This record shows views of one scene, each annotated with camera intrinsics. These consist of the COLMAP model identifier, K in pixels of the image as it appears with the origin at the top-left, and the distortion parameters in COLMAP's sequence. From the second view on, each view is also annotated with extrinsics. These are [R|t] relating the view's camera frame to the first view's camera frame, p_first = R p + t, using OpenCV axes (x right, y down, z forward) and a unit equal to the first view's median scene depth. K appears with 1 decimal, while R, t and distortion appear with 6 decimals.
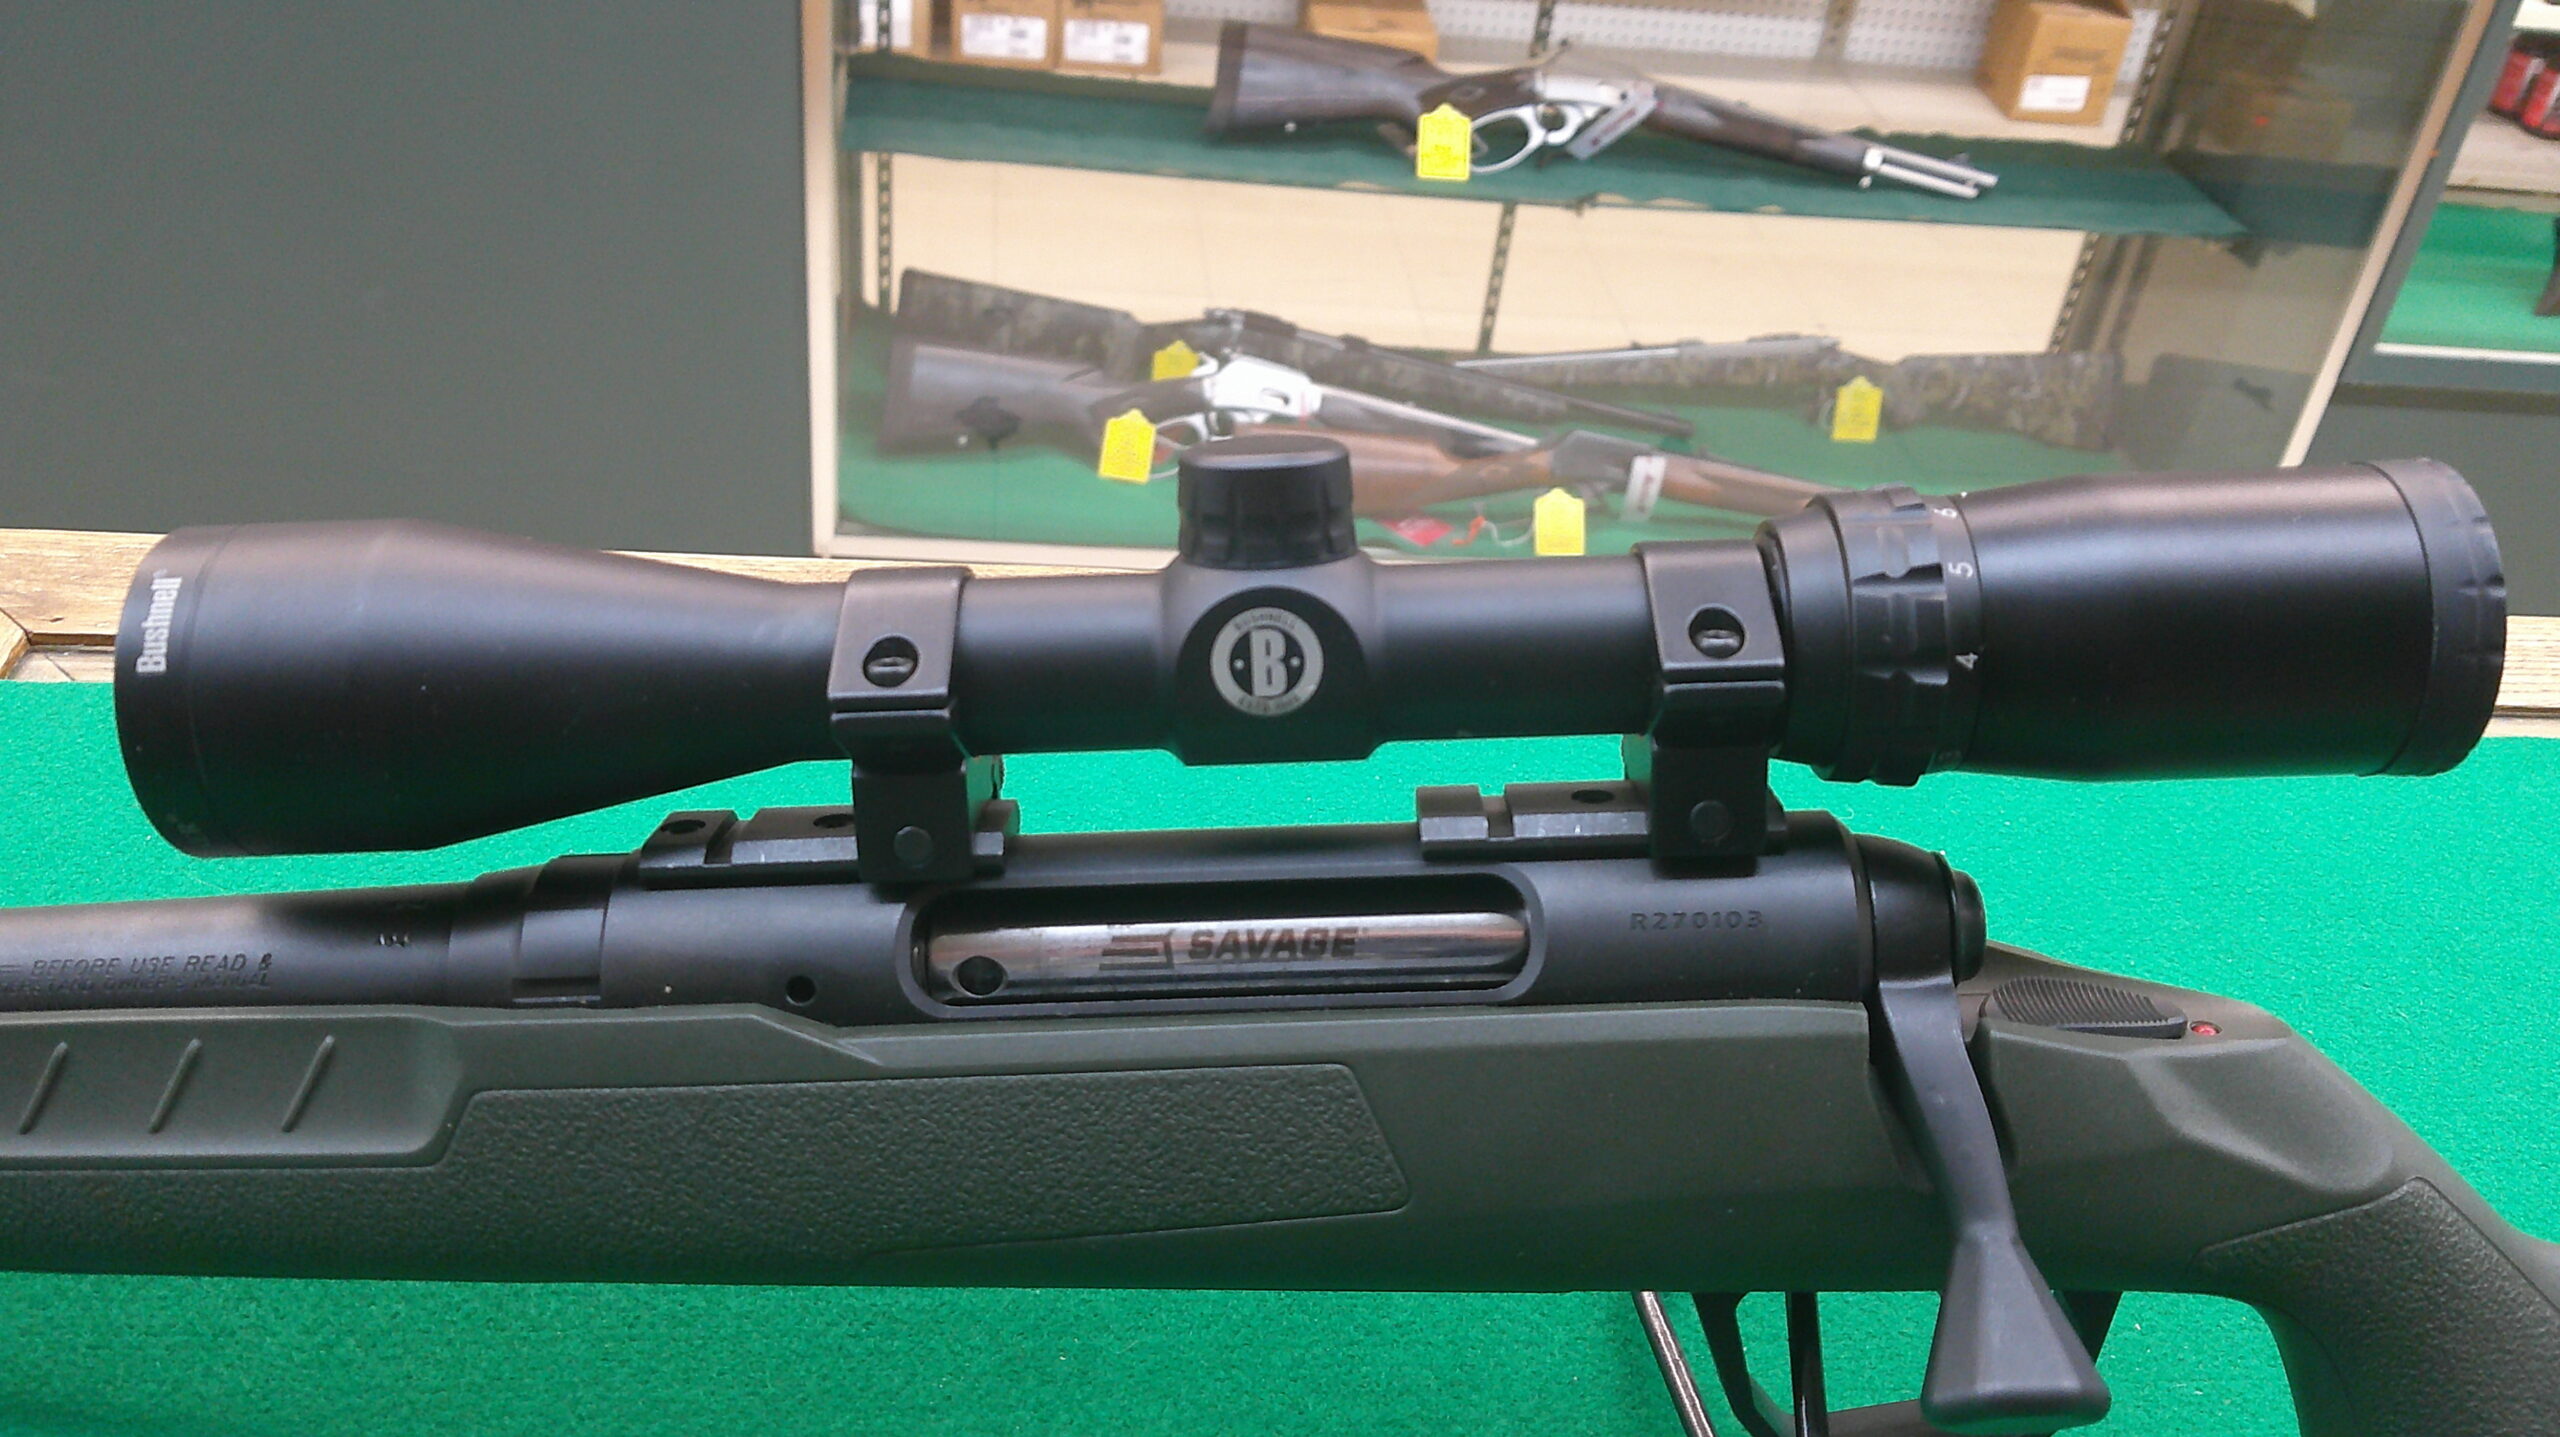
lens RADIAL K [[2126.3, 0, 1280.0], [0, 2126.3, 718.5], [0, 0, 1]] dist [0.043838, -0.080475]
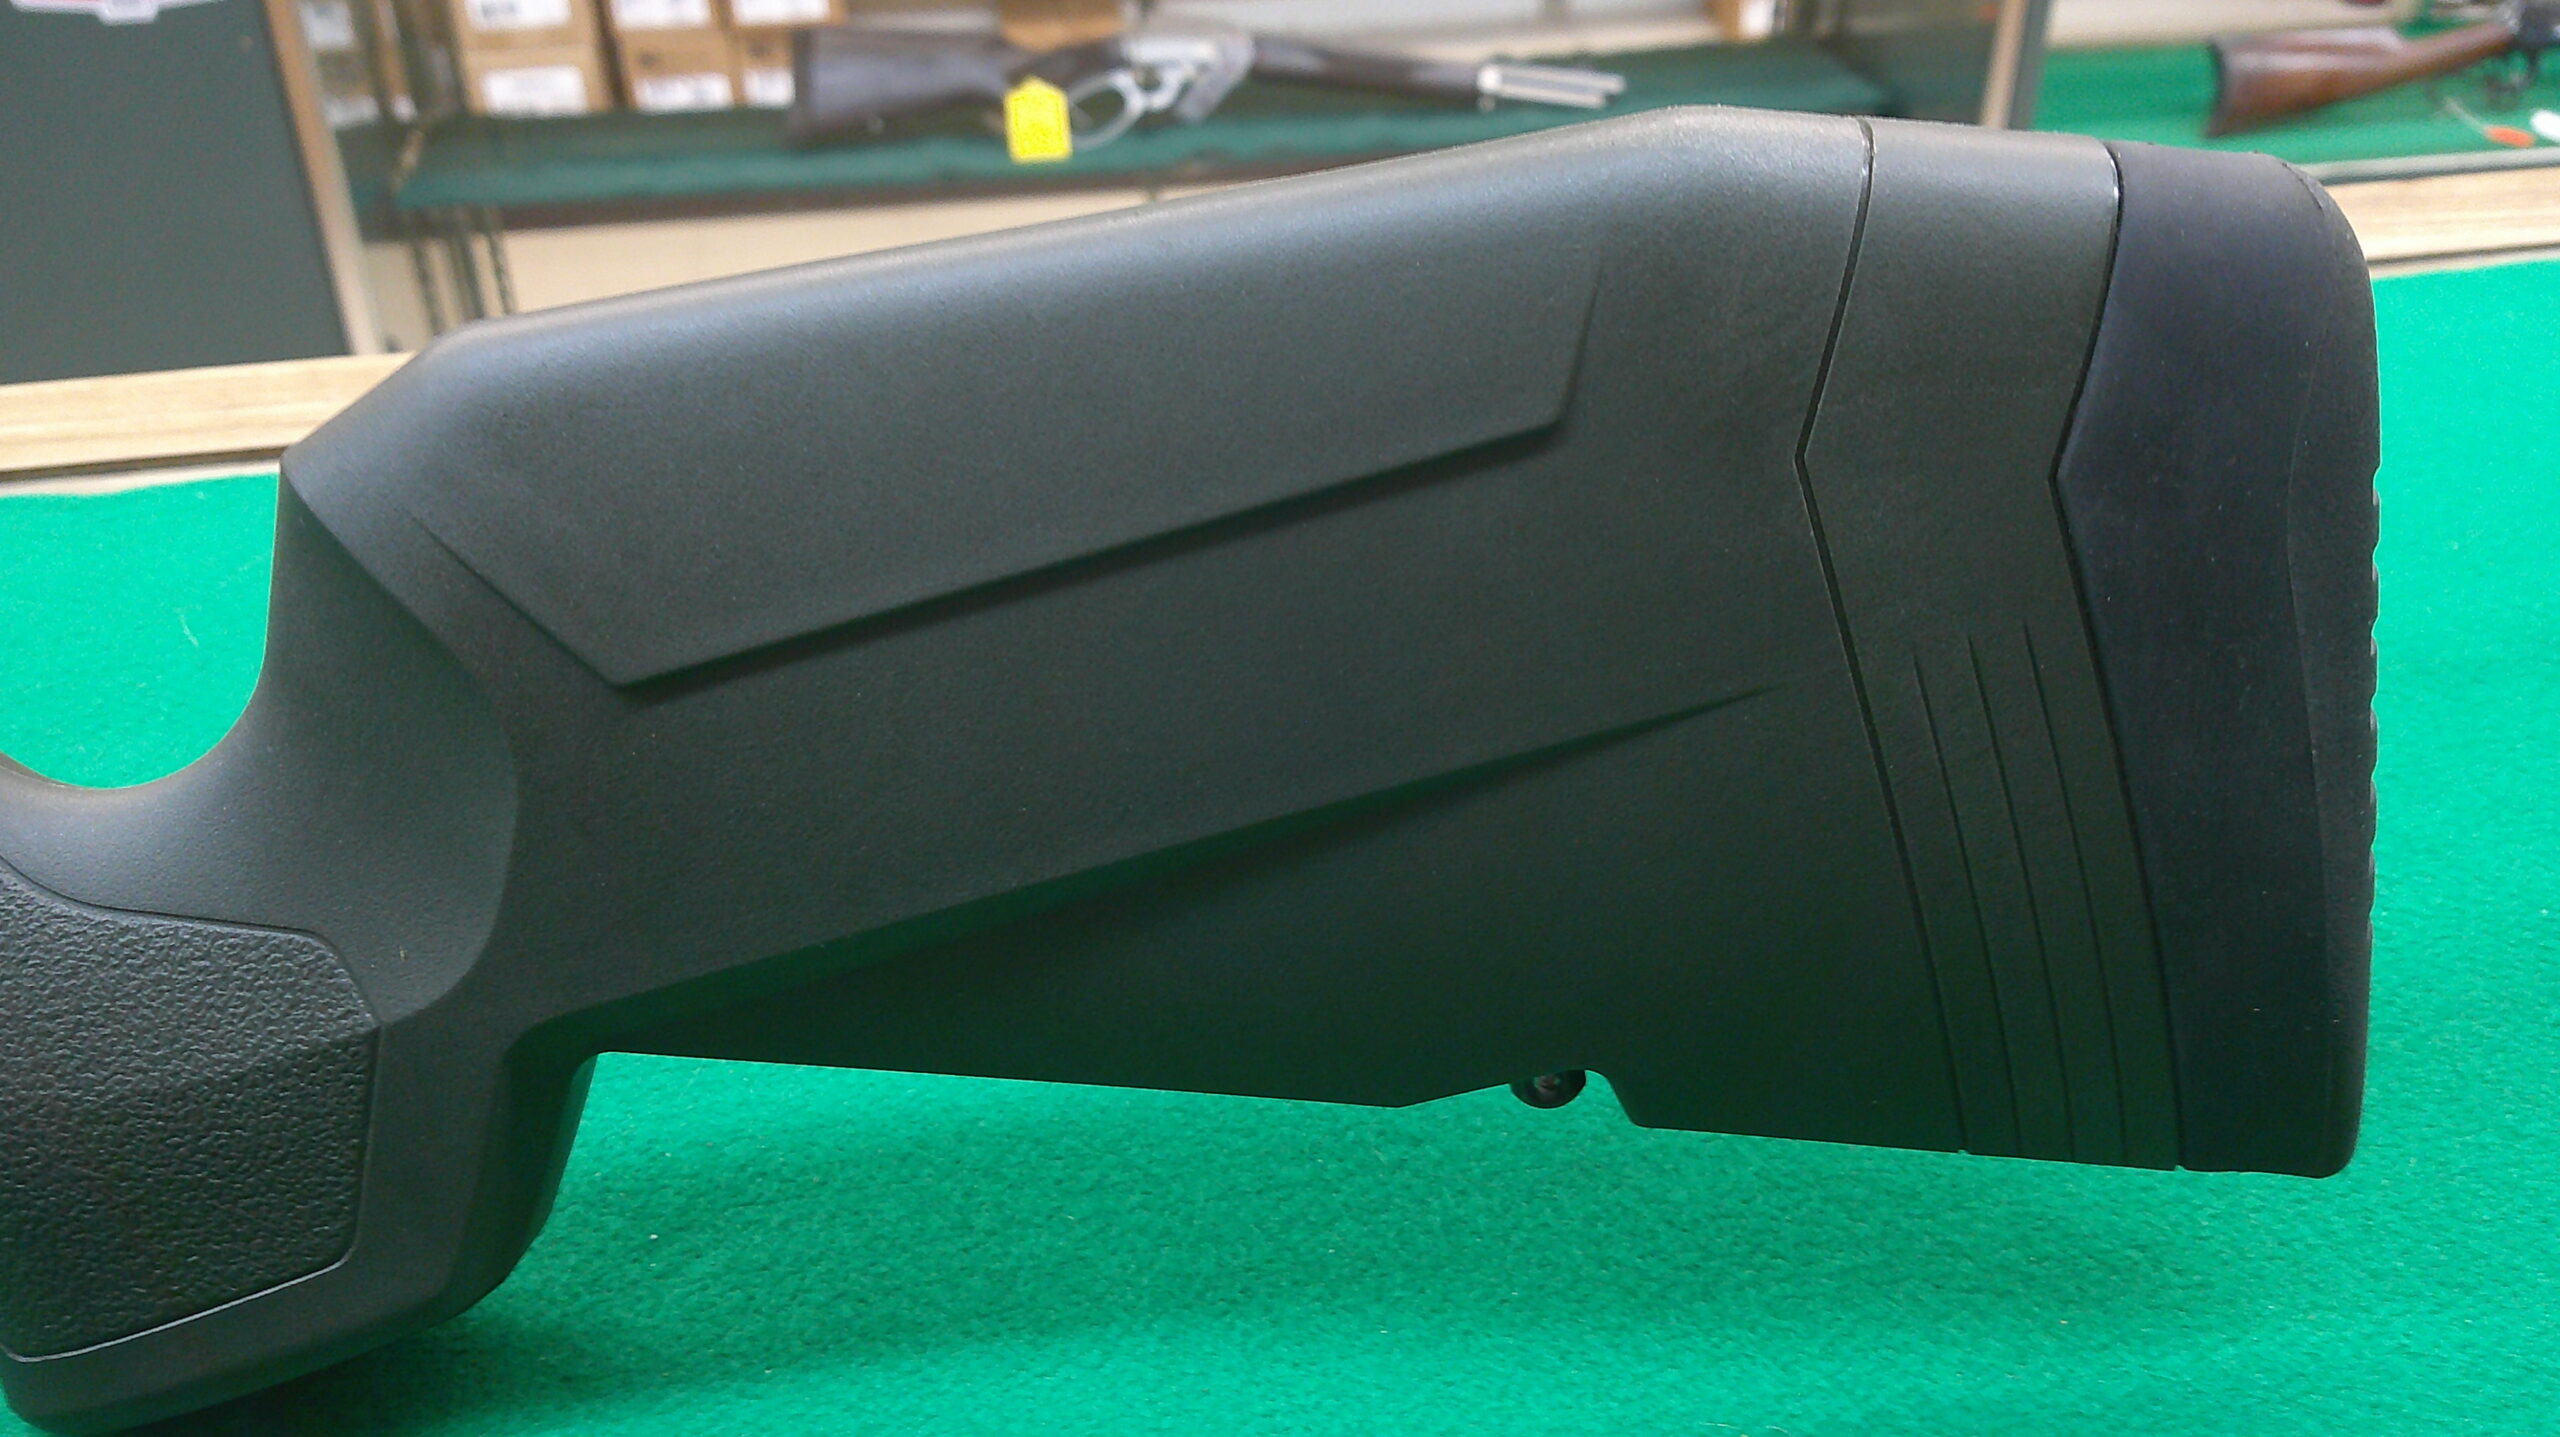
lens RADIAL K [[2126.3, 0, 1280.0], [0, 2126.3, 718.5], [0, 0, 1]] dist [0.043838, -0.080475]
pose [[0.990384, -0.138252, -0.005166, 0.150882], [0.138030, 0.989947, -0.030875, 0.044550], [0.009383, 0.029865, 0.999510, 0.036324]]
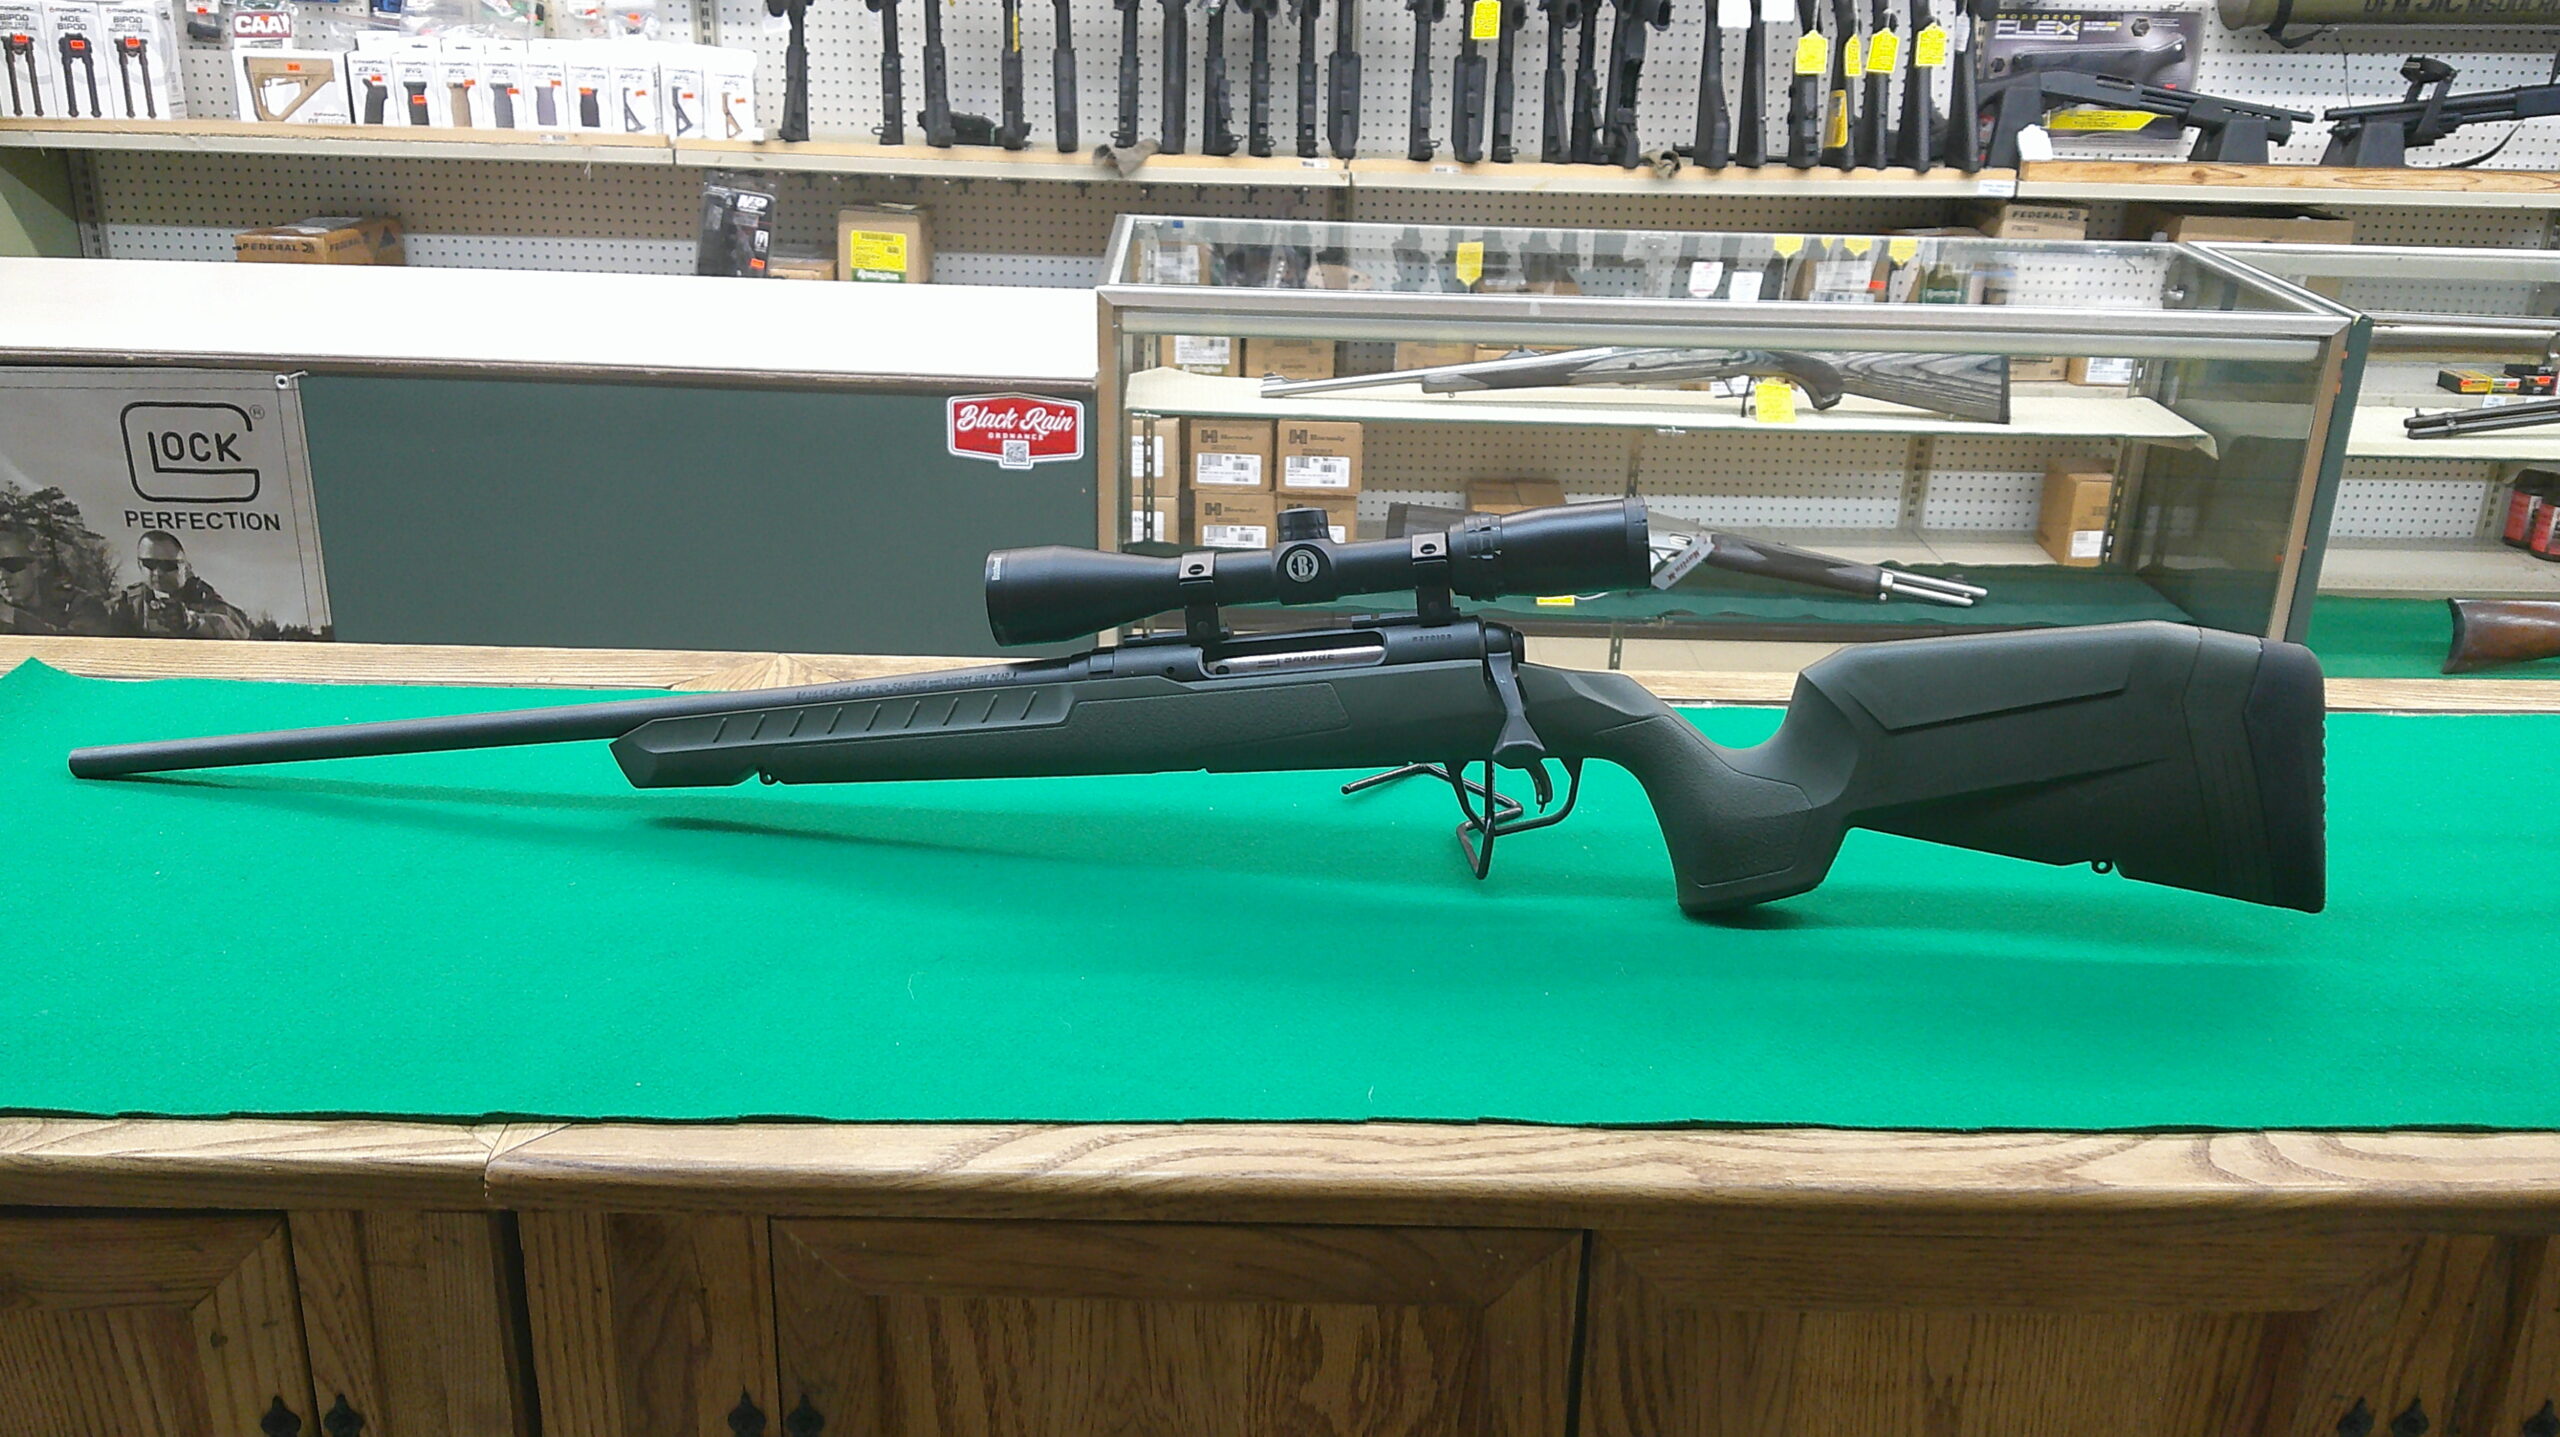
lens RADIAL K [[2126.3, 0, 1280.0], [0, 2126.3, 718.5], [0, 0, 1]] dist [0.043838, -0.080475]
pose [[0.993528, -0.042802, -0.105216, 0.040826], [0.016172, 0.970154, -0.241949, 0.137822], [0.112432, 0.238682, 0.964567, -0.301618]]
